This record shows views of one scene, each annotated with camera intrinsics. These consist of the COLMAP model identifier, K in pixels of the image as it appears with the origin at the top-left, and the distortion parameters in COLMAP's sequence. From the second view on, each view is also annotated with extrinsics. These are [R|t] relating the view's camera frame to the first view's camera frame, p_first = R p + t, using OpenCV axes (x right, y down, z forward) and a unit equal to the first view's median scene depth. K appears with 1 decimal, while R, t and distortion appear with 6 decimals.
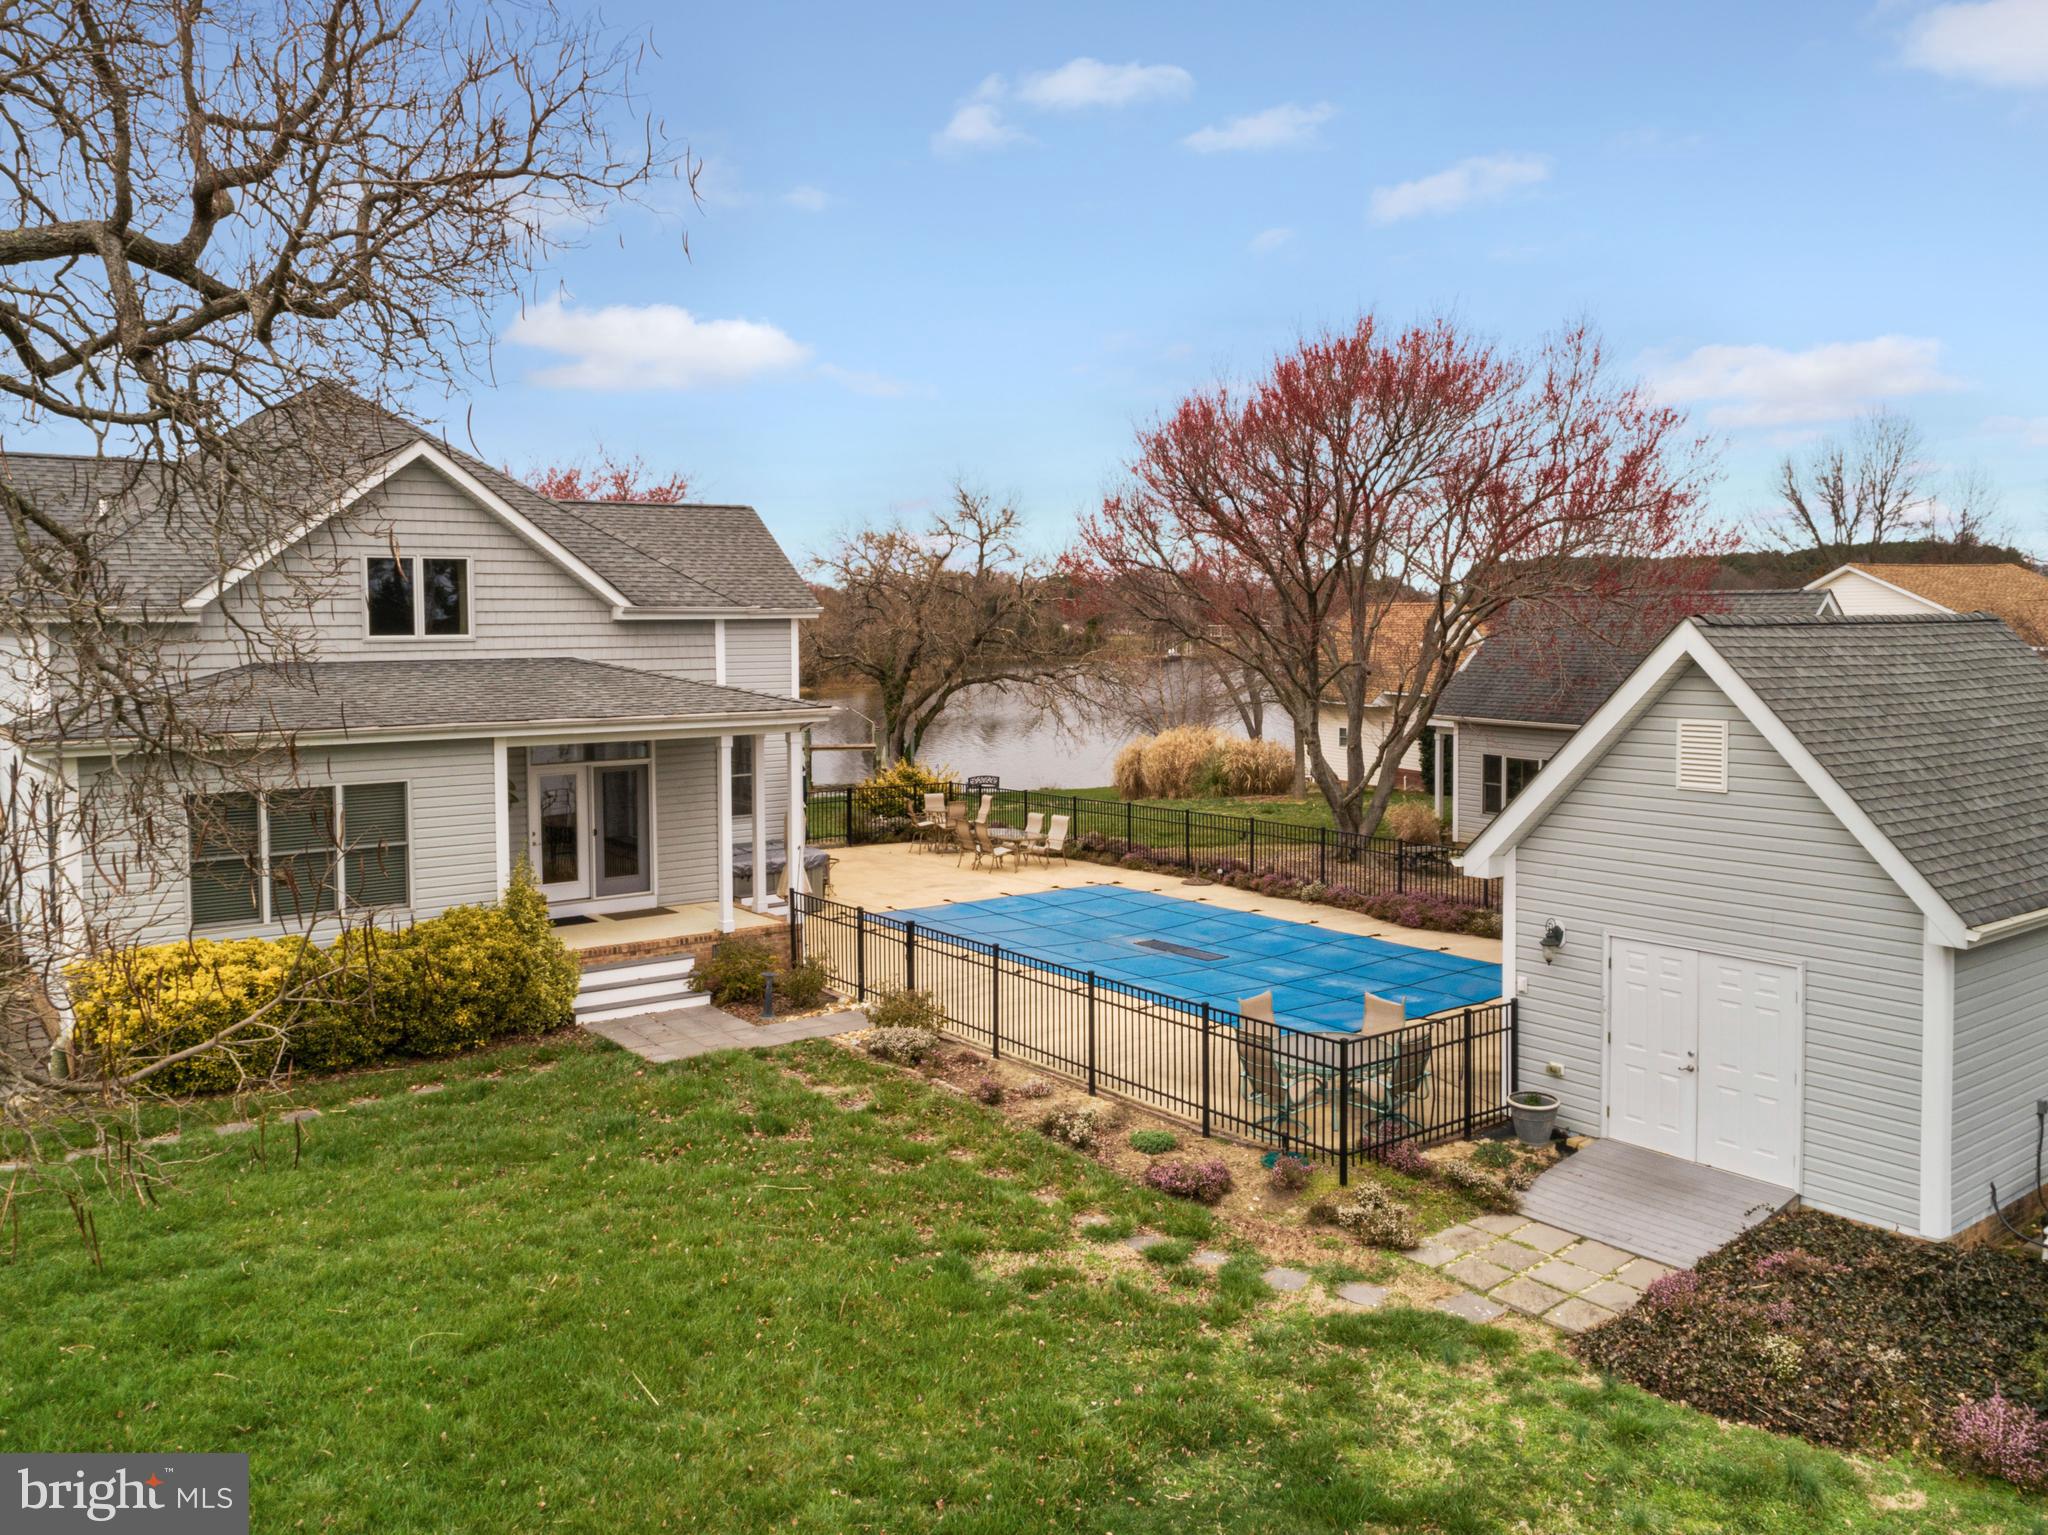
lens RADIAL K [[1529.5, 0, 1022.9], [0, 1529.5, 691.3], [0, 0, 1]] dist [-0.002952, 0.000549]
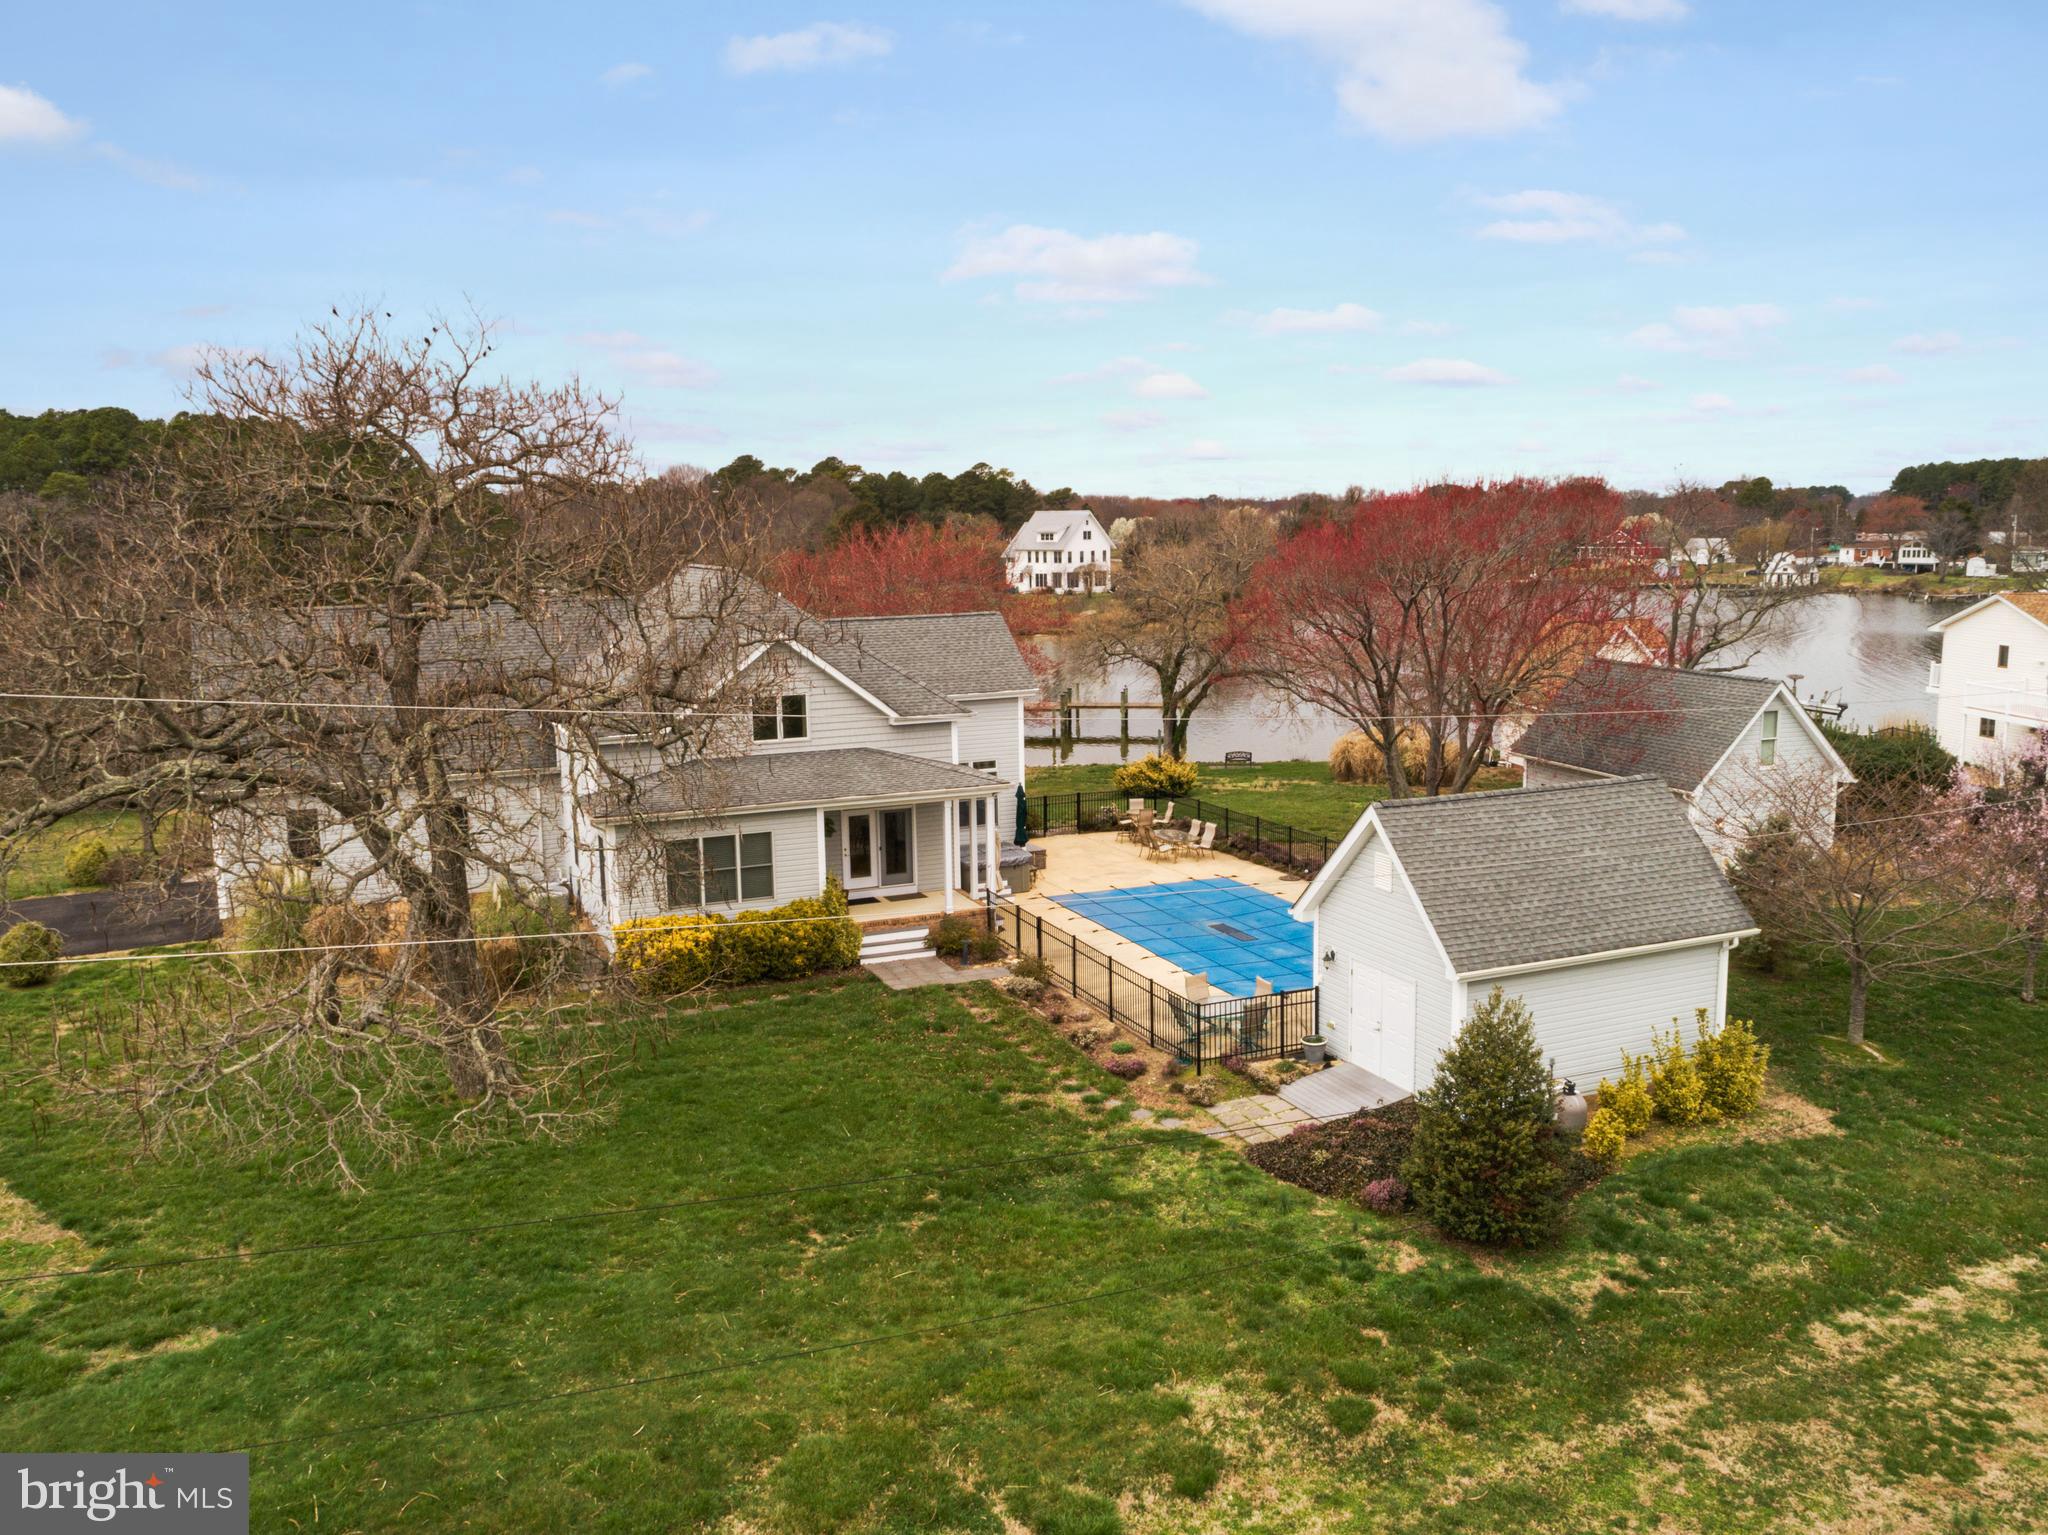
lens RADIAL K [[1529.5, 0, 1022.9], [0, 1529.5, 691.3], [0, 0, 1]] dist [-0.002952, 0.000549]
pose [[0.967829, 0.008998, -0.251447, 0.407847], [0.007312, 0.997932, 0.063858, -0.258694], [0.251502, -0.063642, 0.965762, -0.804747]]
